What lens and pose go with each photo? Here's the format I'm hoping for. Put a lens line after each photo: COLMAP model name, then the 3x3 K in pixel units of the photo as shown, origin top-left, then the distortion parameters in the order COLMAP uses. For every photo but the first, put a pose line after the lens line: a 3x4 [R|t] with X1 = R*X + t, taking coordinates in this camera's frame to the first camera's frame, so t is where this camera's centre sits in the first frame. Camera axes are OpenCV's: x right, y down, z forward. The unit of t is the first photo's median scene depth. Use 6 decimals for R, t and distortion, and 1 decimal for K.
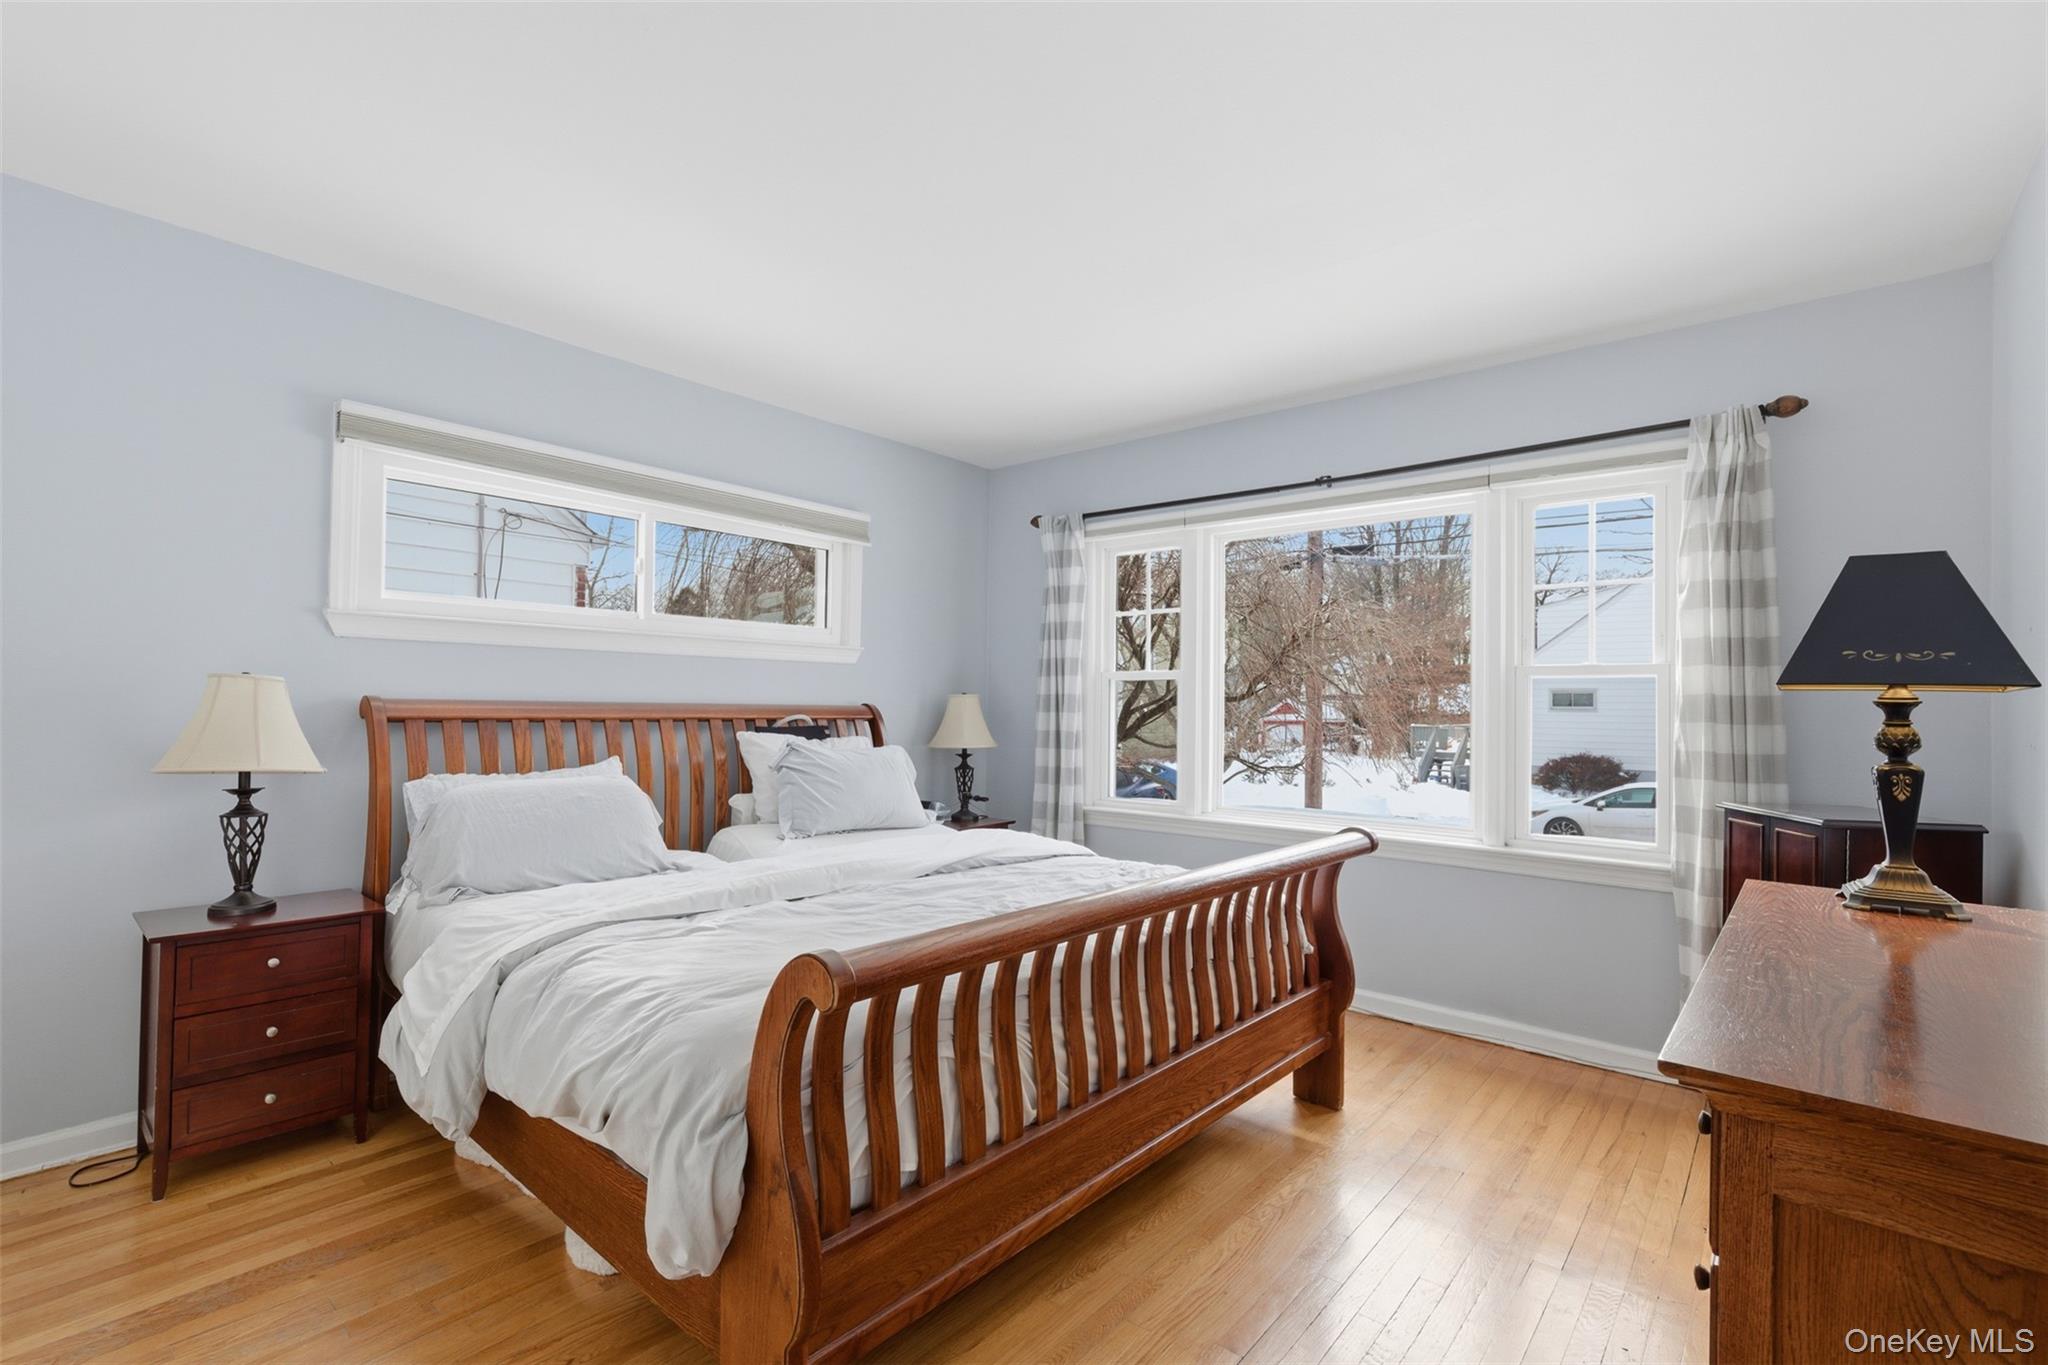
lens RADIAL K [[901.2, 0, 1024.0], [0, 901.2, 682.5], [0, 0, 1]] dist [-0.000462, -0.000080]
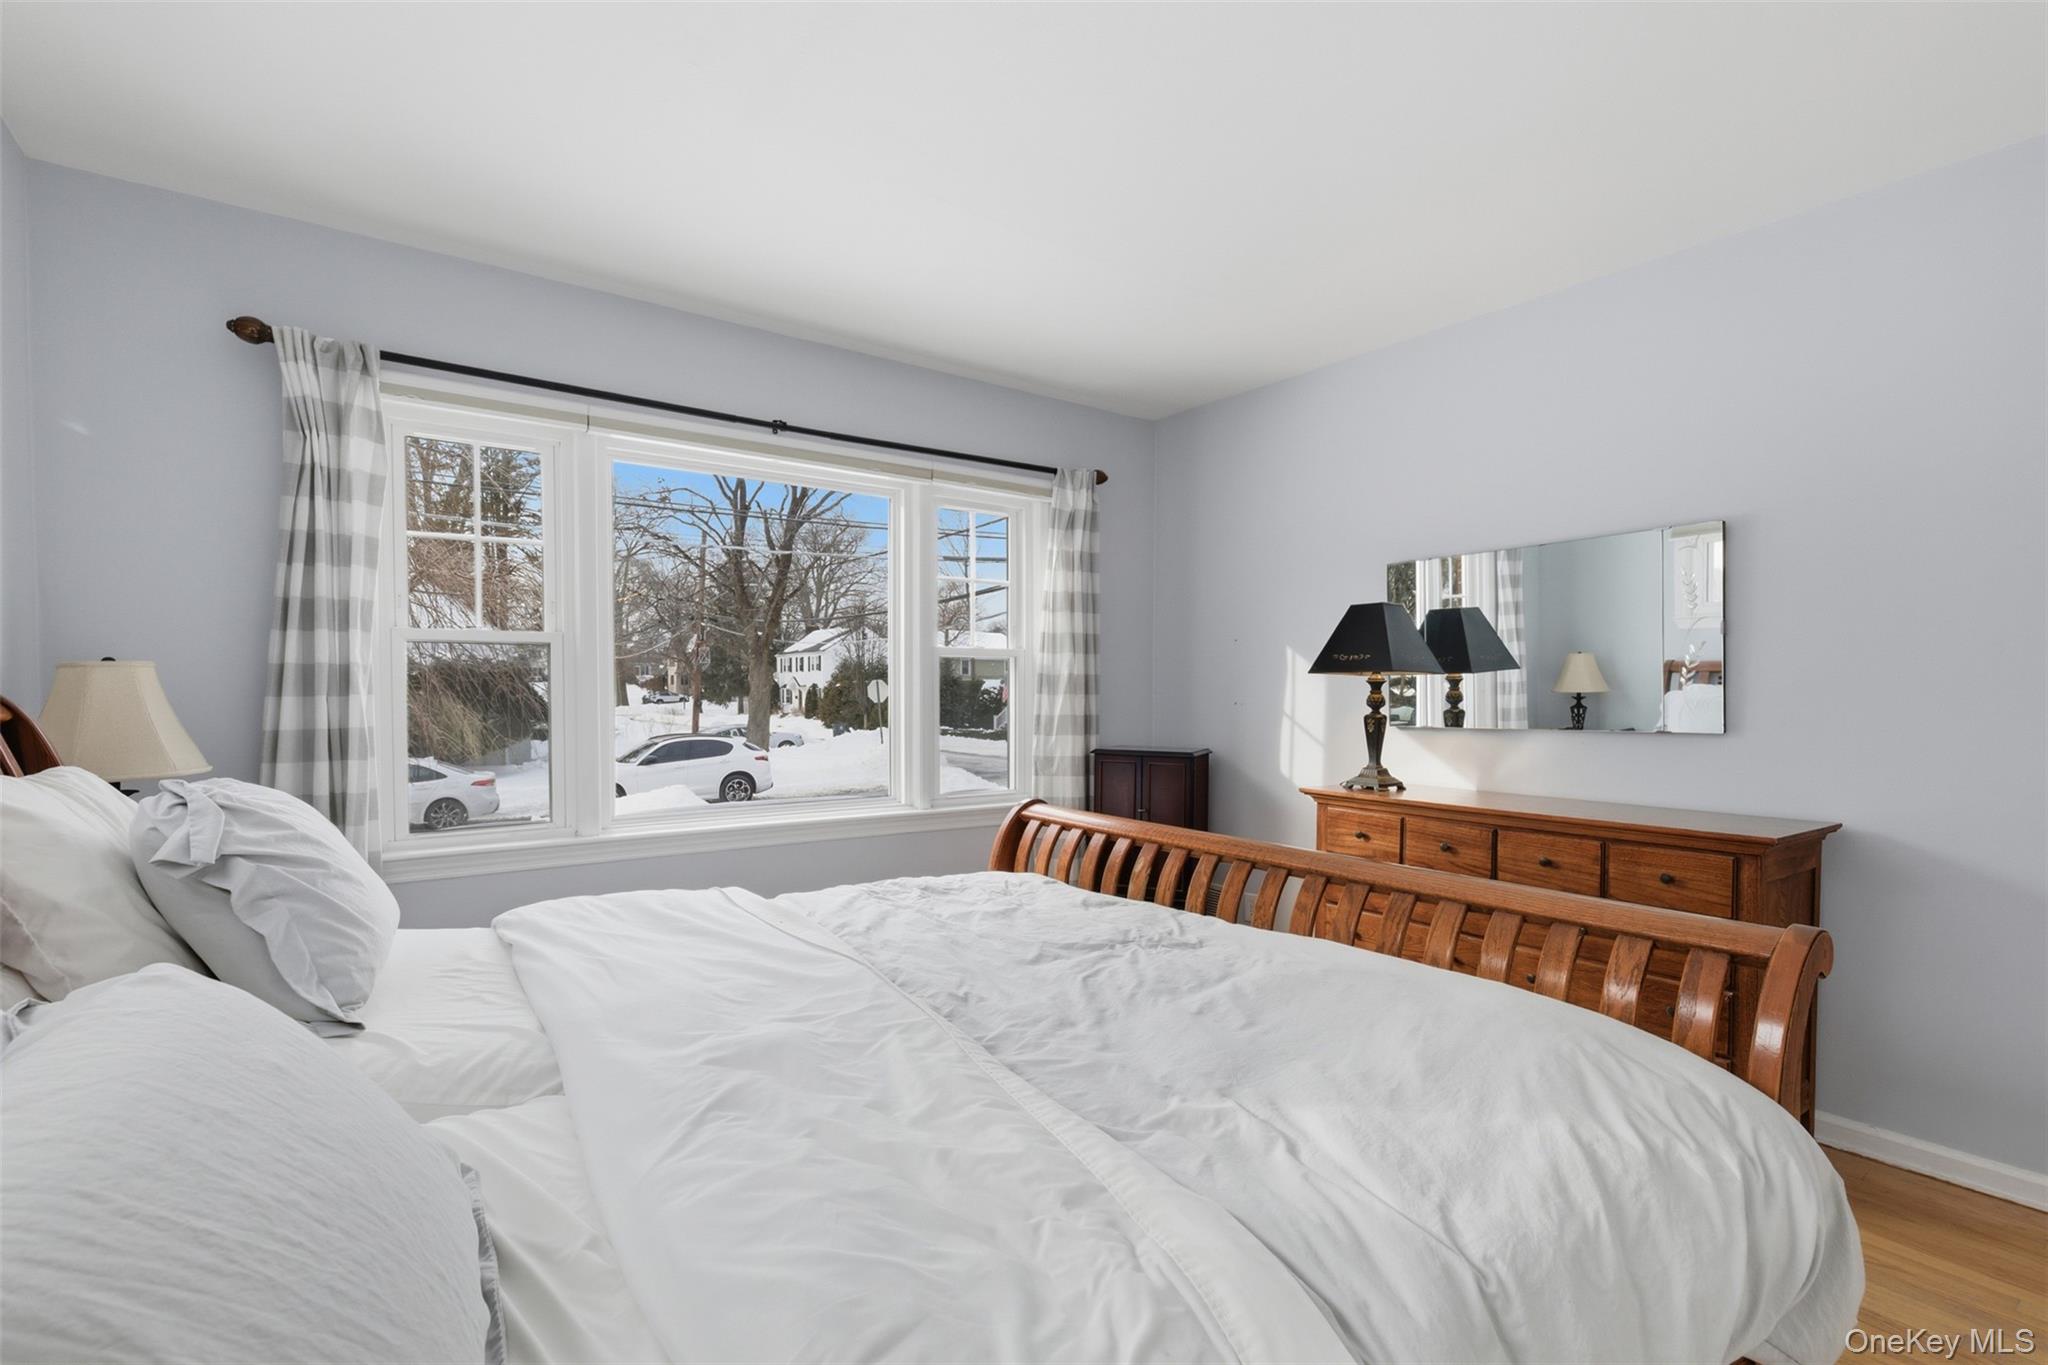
lens RADIAL K [[942.7, 0, 1023.1], [0, 942.7, 689.8], [0, 0, 1]] dist [-0.000428, -0.000007]
pose [[0.229810, -0.026526, 0.972874, -0.569065], [-0.028906, 0.999001, 0.034066, -0.003333], [-0.972806, -0.035951, 0.228813, 0.598717]]
